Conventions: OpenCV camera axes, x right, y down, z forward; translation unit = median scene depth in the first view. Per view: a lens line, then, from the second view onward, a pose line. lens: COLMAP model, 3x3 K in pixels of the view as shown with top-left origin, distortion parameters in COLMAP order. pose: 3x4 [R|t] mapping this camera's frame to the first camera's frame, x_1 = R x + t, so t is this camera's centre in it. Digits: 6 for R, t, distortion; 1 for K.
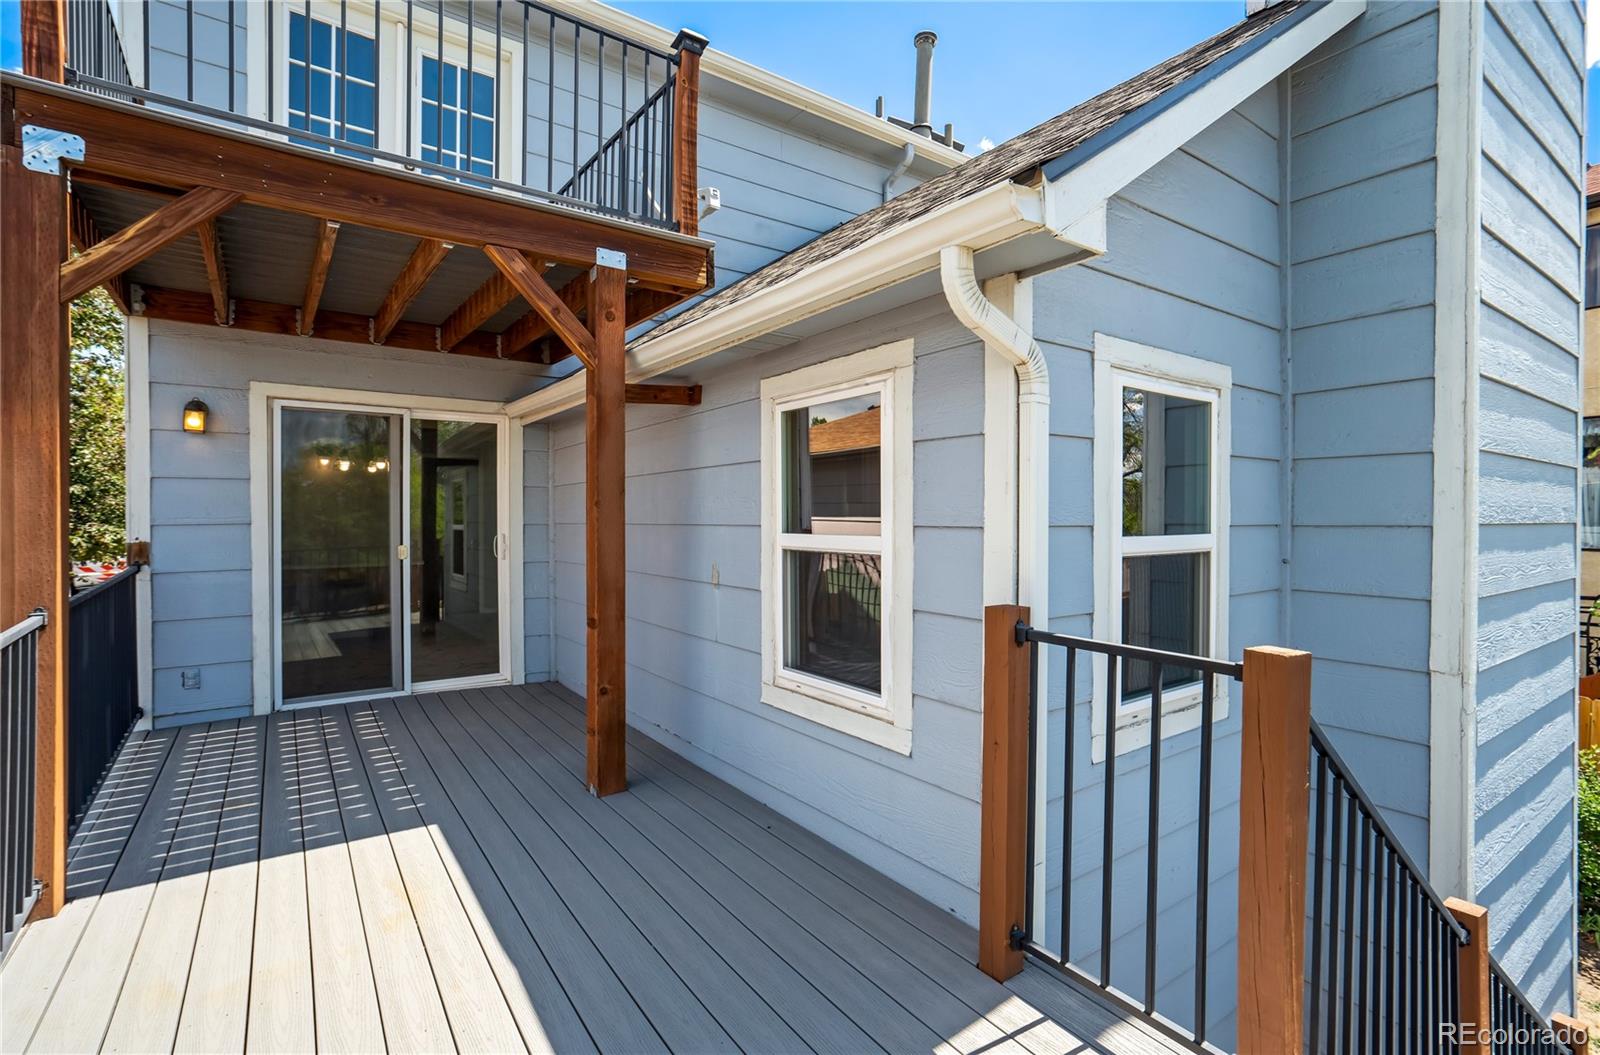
lens RADIAL K [[760.8, 0, 800.0], [0, 760.8, 527.5], [0, 0, 1]] dist [0.000486, 0.000021]
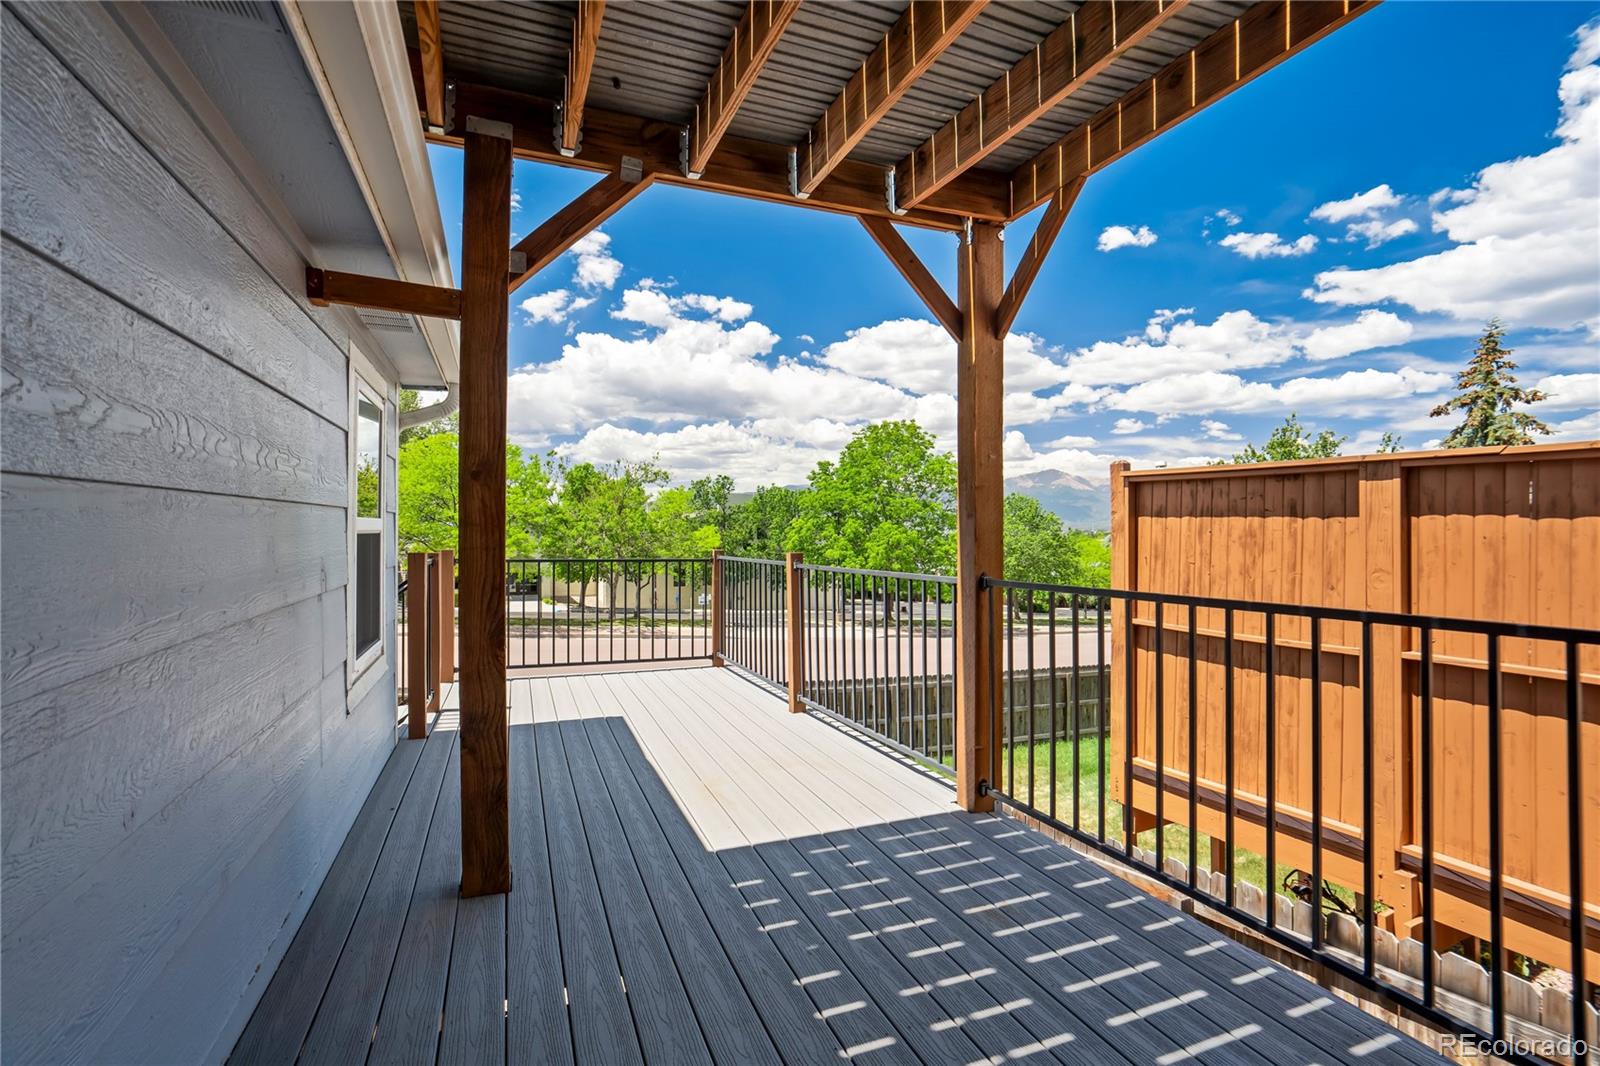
lens RADIAL K [[732.8, 0, 800.0], [0, 732.8, 533.0], [0, 0, 1]] dist [-0.002104, 0.012884]
pose [[-0.970327, 0.000470, 0.241797, -0.848597], [0.003716, 0.999909, 0.012969, 0.010912], [-0.241769, 0.013483, -0.970240, 1.929933]]
